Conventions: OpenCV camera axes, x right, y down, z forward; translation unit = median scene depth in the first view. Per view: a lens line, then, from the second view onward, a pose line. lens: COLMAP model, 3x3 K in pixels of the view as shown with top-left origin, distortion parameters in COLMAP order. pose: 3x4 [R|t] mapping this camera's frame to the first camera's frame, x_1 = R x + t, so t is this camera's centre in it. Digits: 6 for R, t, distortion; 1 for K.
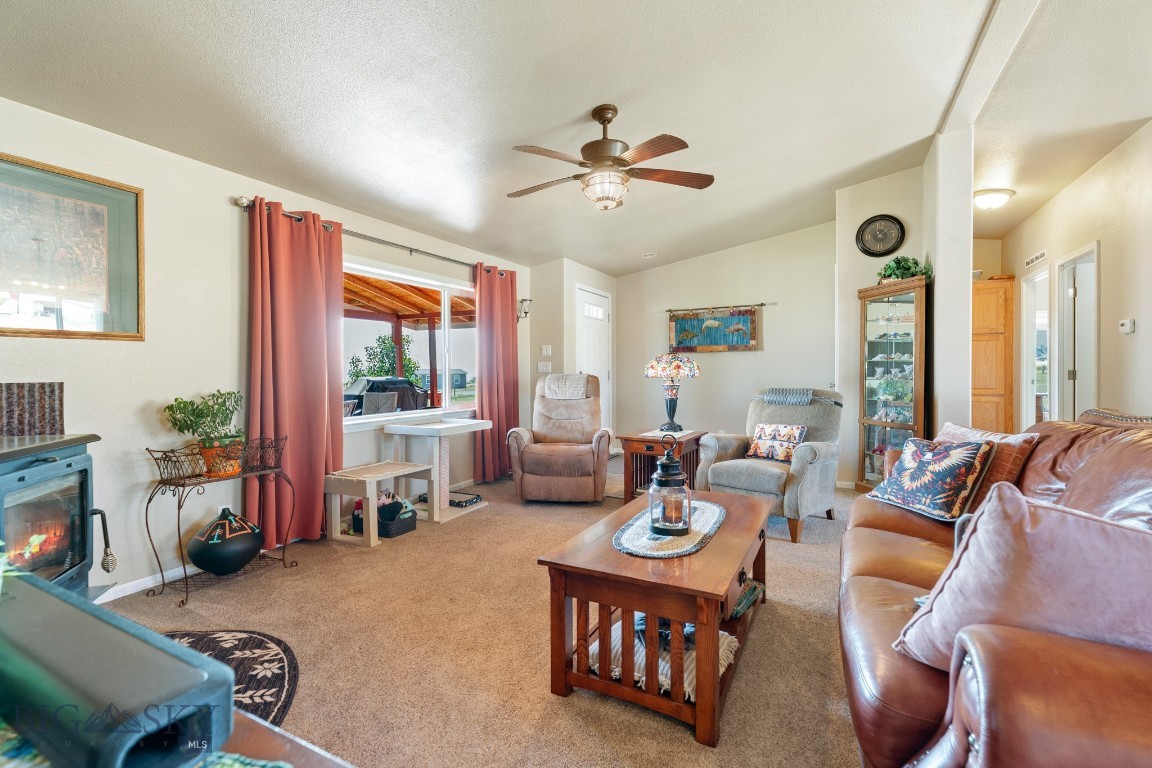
lens RADIAL K [[524.4, 0, 563.9], [0, 524.4, 376.9], [0, 0, 1]] dist [-0.001948, -0.000285]
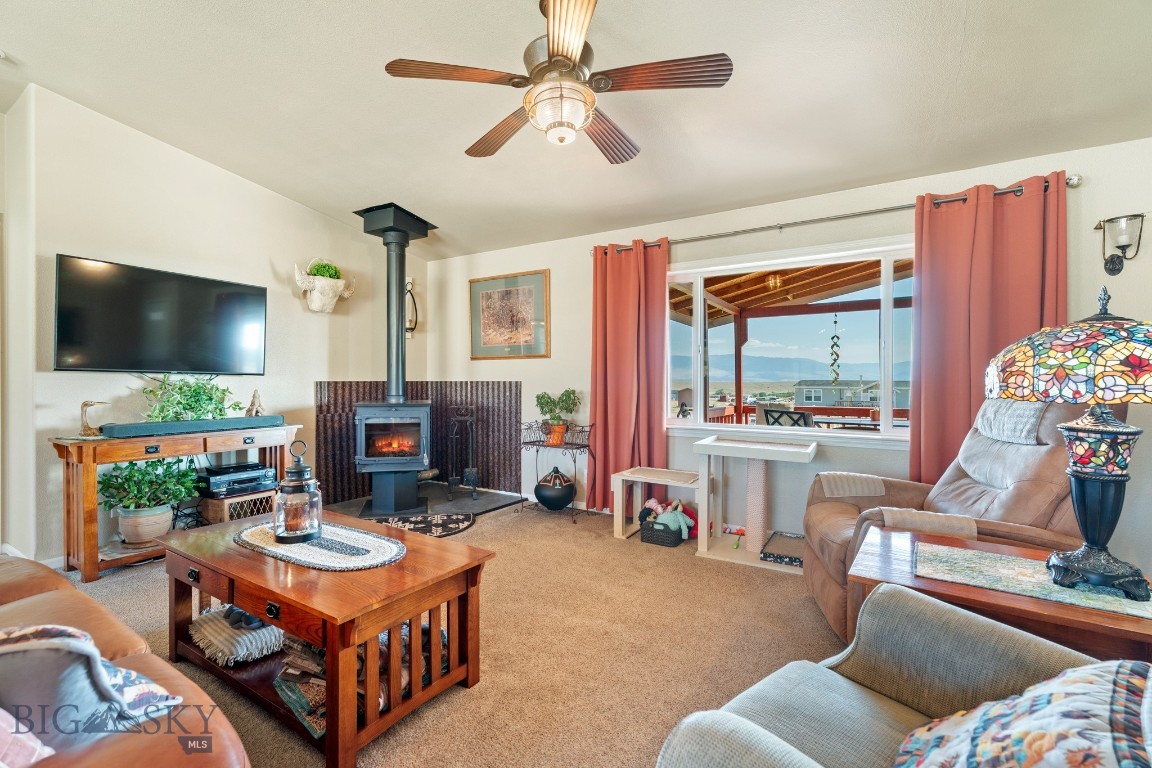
lens RADIAL K [[524.4, 0, 563.9], [0, 524.4, 376.9], [0, 0, 1]] dist [-0.001948, -0.000285]
pose [[-0.089012, 0.001849, -0.996029, 0.762714], [-0.015069, 0.999881, 0.003203, -0.011391], [0.995917, 0.015295, -0.088973, 1.038808]]
